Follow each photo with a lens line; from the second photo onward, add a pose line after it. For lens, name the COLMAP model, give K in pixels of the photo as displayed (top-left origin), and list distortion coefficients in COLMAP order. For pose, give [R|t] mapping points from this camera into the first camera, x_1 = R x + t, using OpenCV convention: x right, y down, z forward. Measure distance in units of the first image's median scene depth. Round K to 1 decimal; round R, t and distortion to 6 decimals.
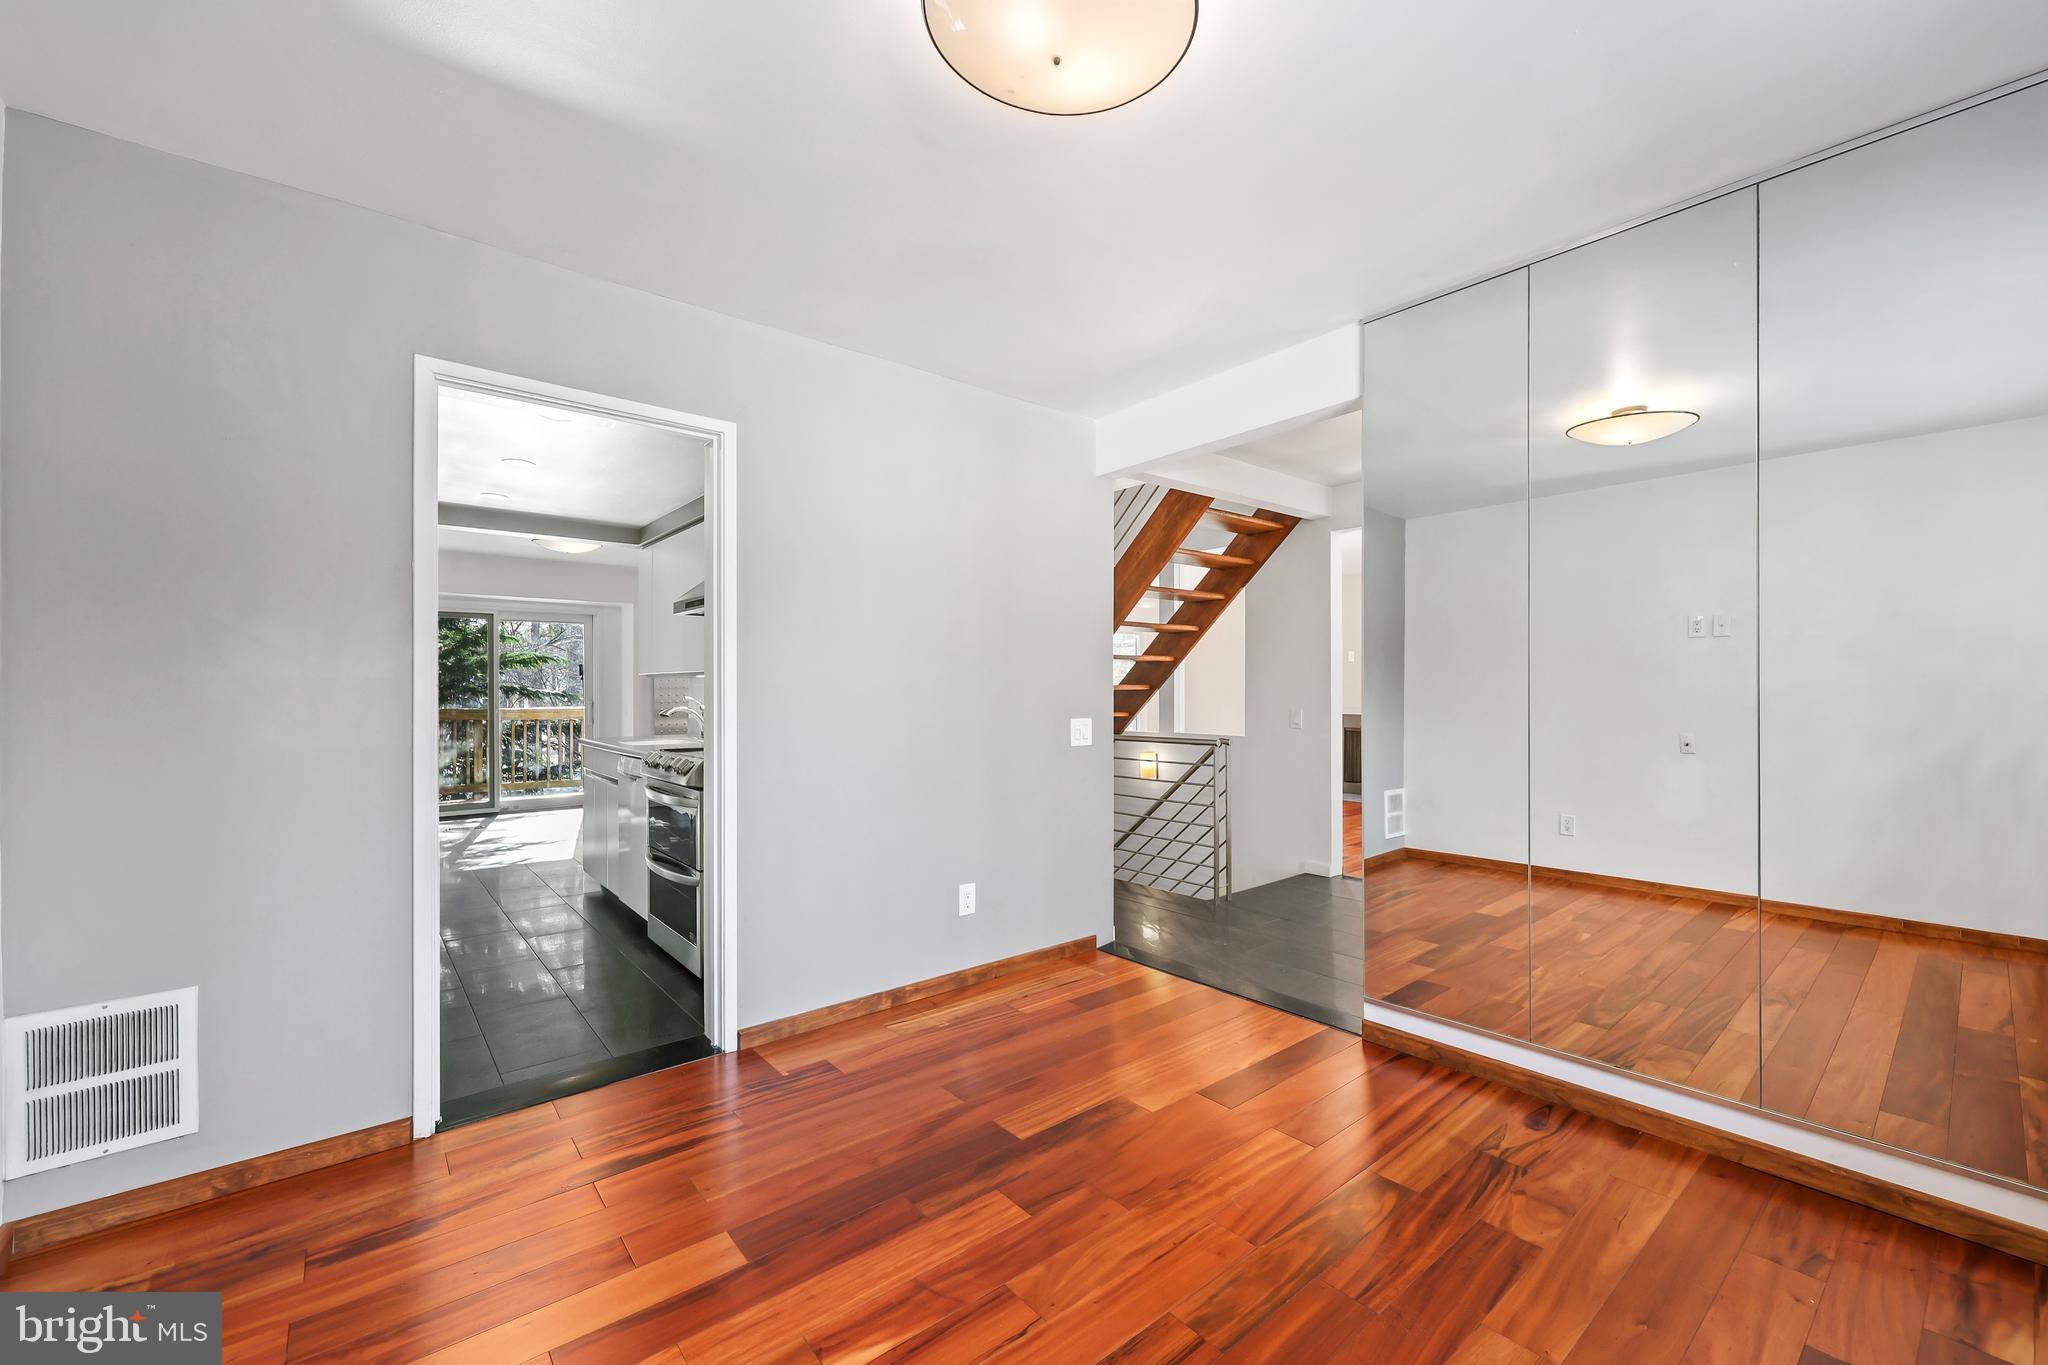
lens RADIAL K [[840.8, 0, 1031.9], [0, 840.8, 686.7], [0, 0, 1]] dist [0.006932, 0.000497]
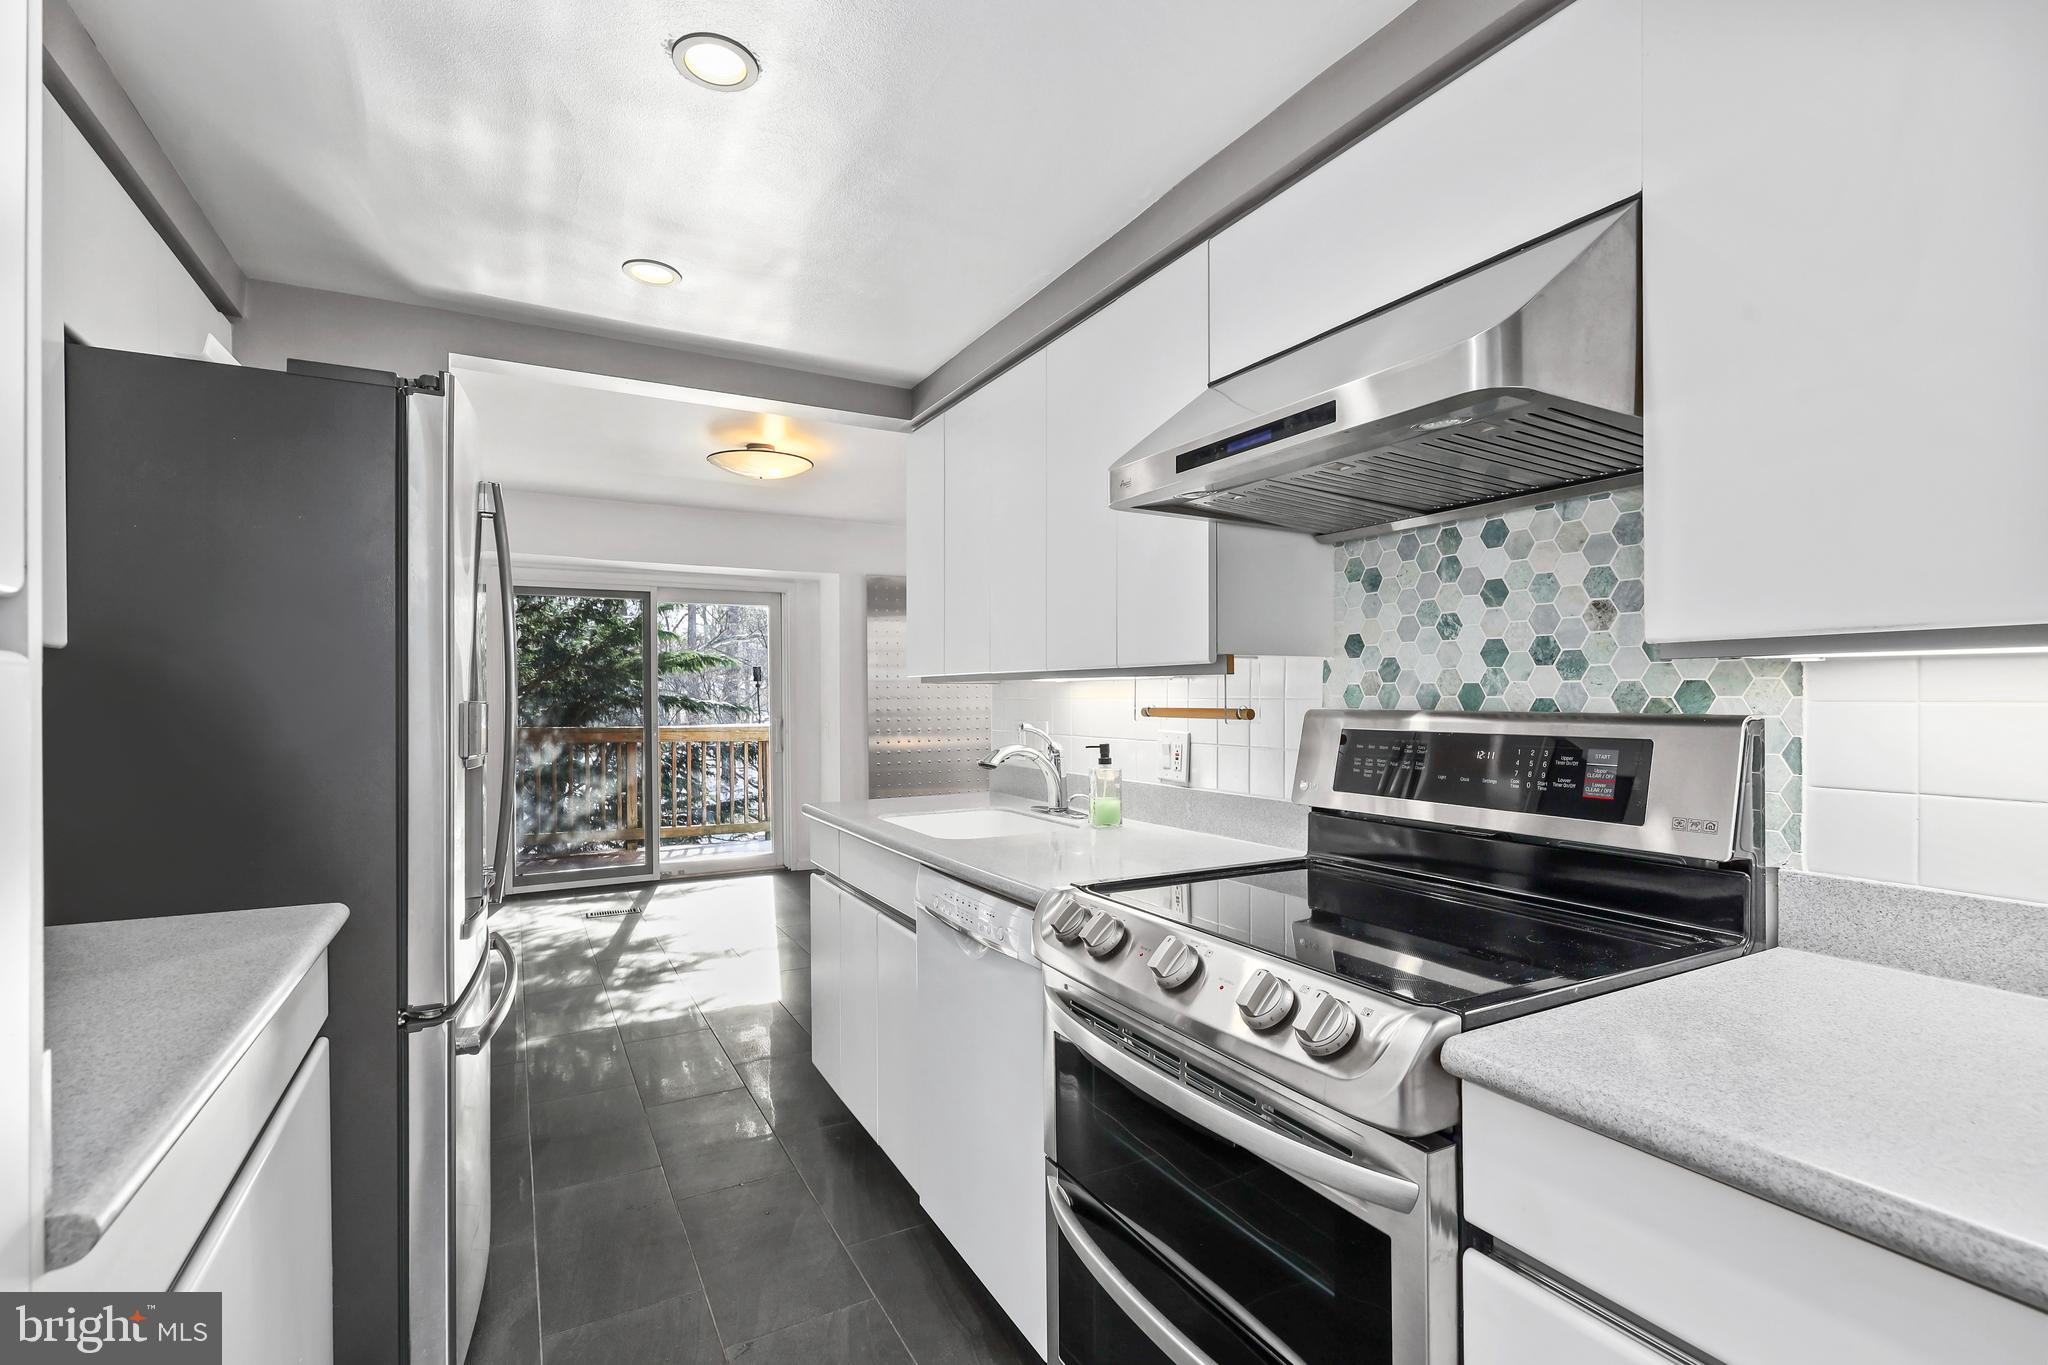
lens RADIAL K [[886.8, 0, 1022.9], [0, 886.8, 688.3], [0, 0, 1]] dist [0.001267, 0.000060]
pose [[0.985604, -0.009041, -0.168829, -0.177519], [0.008720, 0.999958, -0.002640, -0.003086], [0.168845, 0.001130, 0.985642, 0.276834]]
